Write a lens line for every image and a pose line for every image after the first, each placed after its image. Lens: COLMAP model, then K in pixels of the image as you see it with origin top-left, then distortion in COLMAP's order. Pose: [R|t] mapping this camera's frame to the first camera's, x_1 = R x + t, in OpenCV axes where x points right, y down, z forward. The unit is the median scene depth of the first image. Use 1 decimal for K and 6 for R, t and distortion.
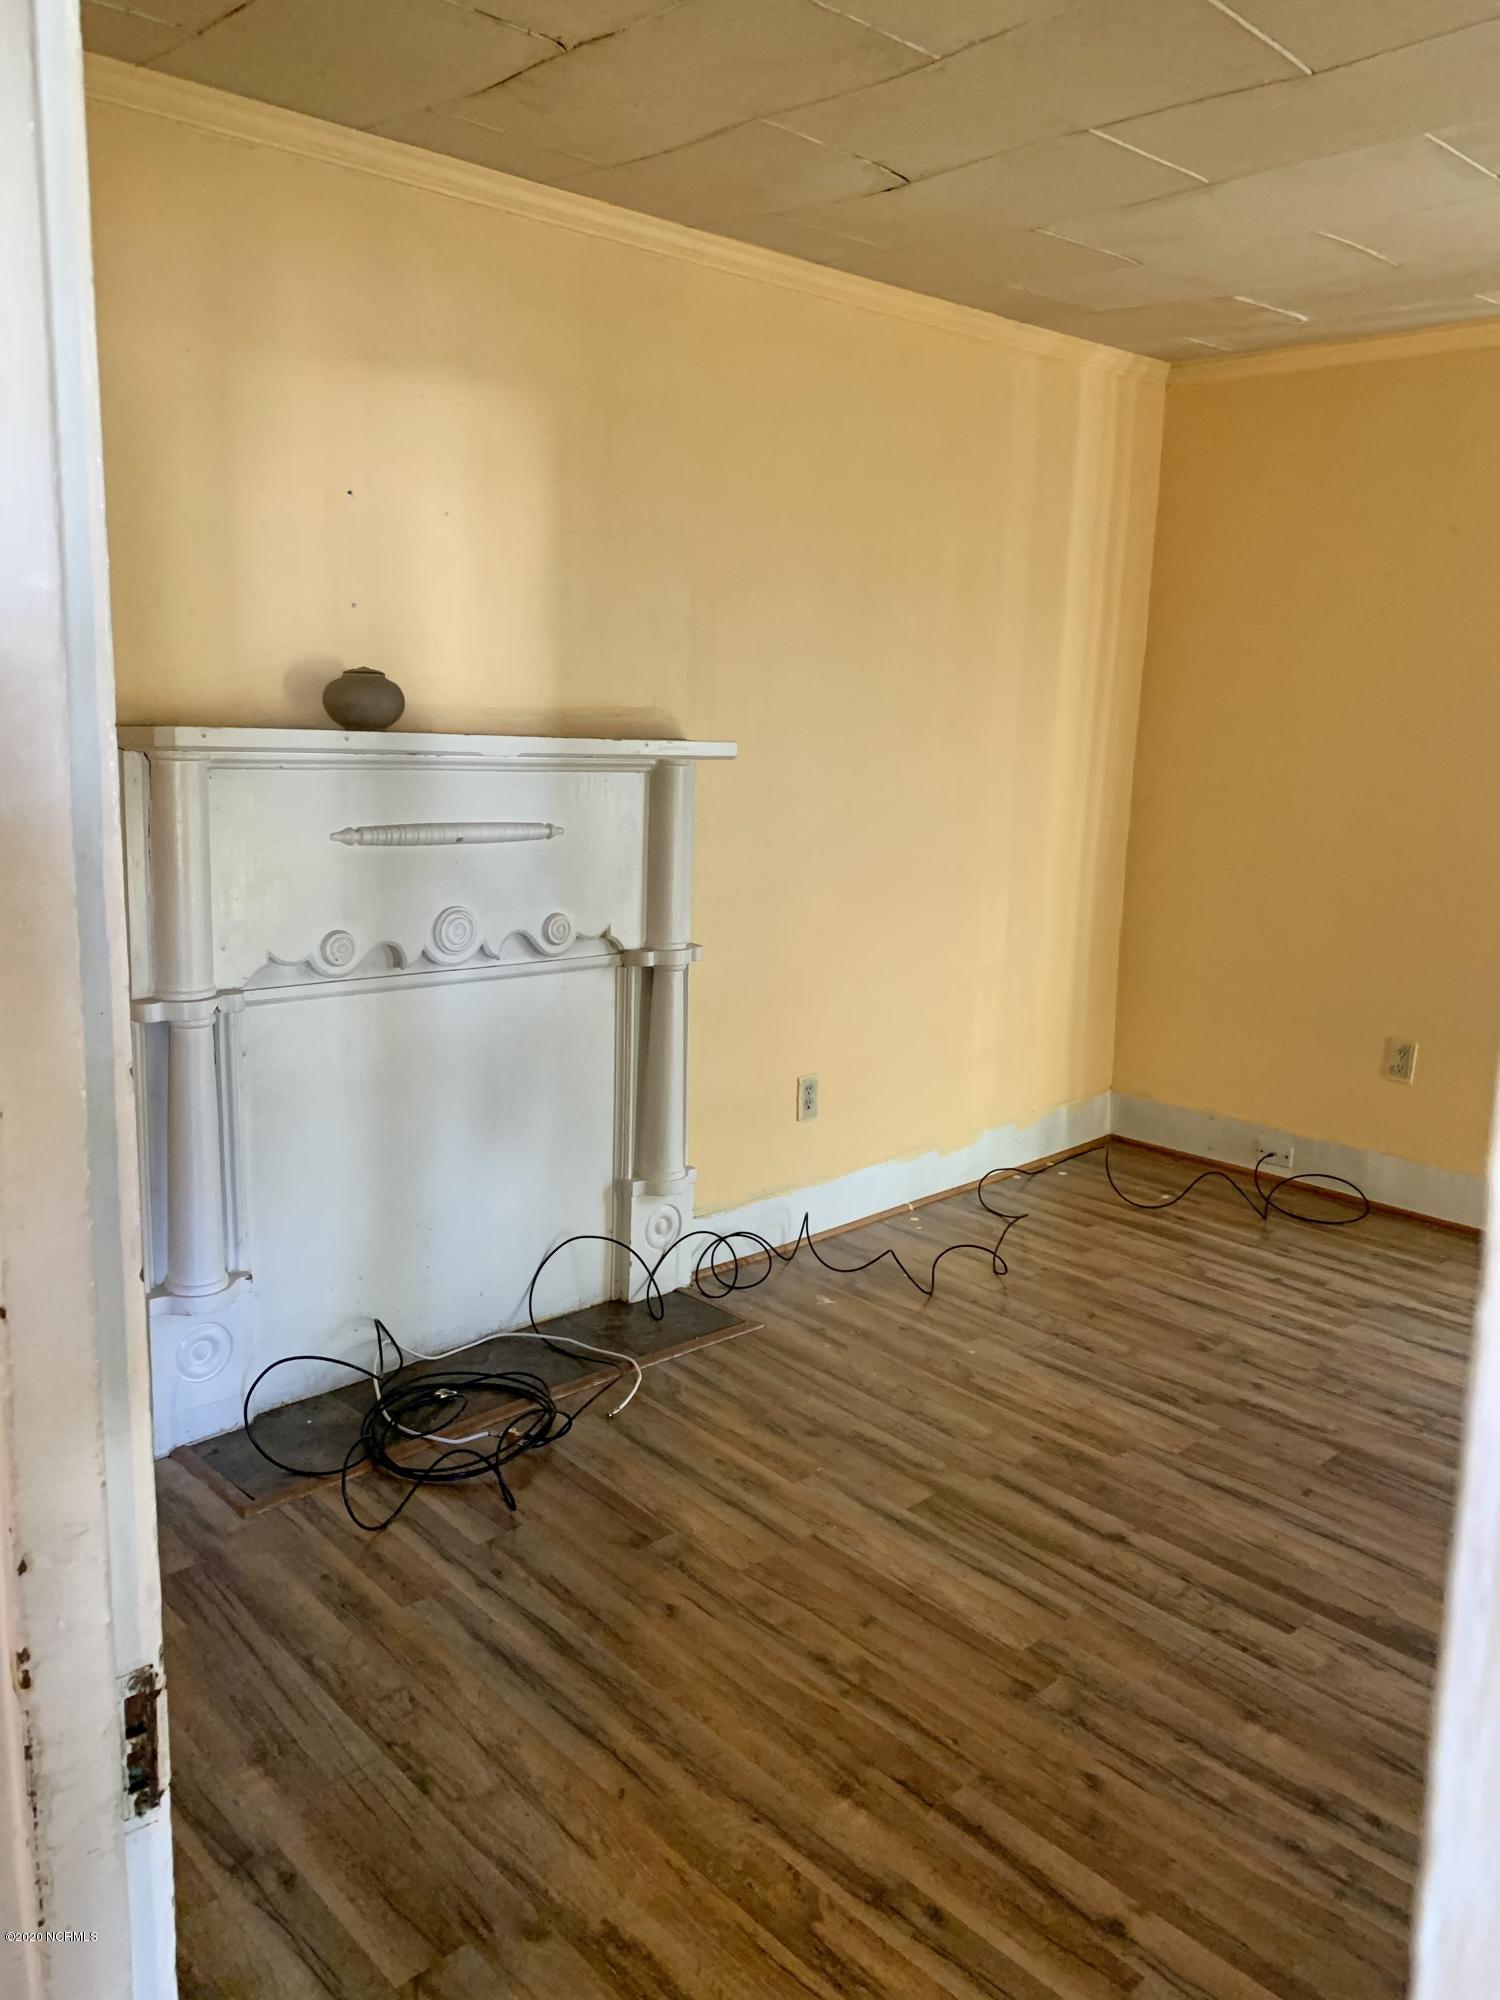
lens RADIAL K [[1529.2, 0, 760.3], [0, 1529.2, 991.8], [0, 0, 1]] dist [0.043200, -0.049454]
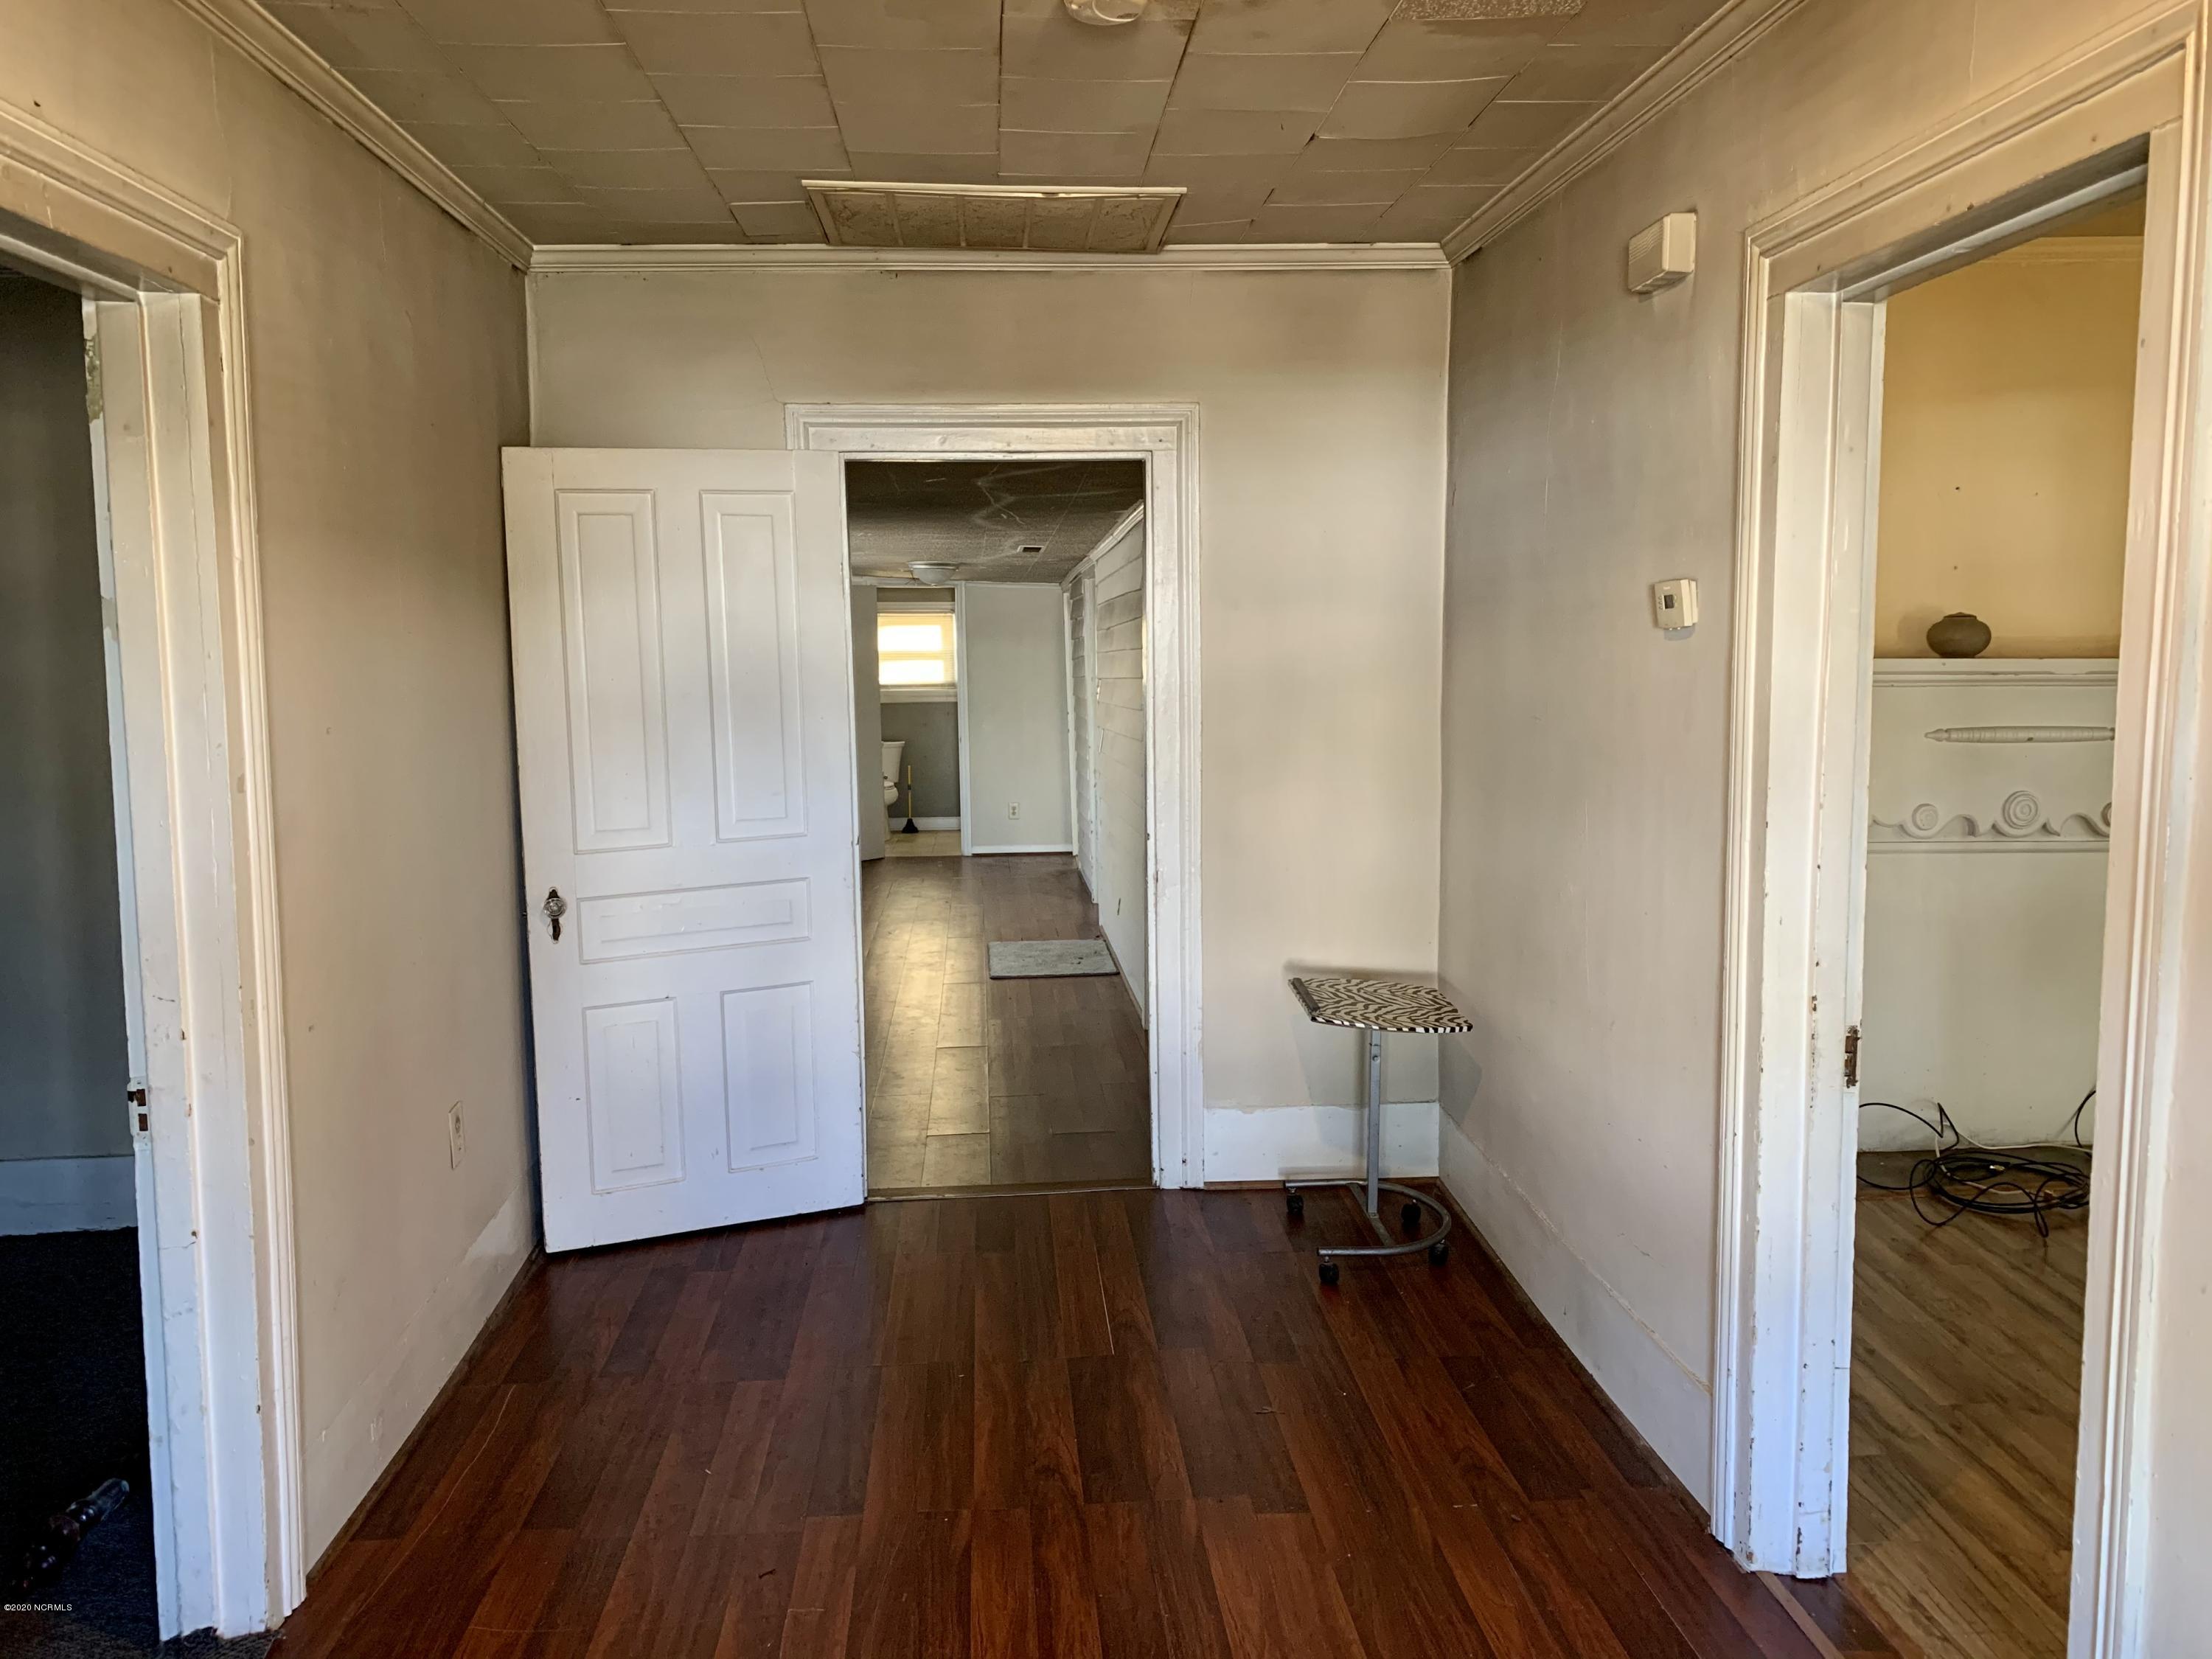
lens RADIAL K [[1691.3, 0, 1123.0], [0, 1691.3, 830.6], [0, 0, 1]] dist [0.043200, -0.049454]
pose [[0.768761, 0.034828, -0.638588, 0.149801], [-0.080265, 0.995875, -0.042311, 0.109487], [0.634480, 0.083783, 0.768385, -0.641080]]
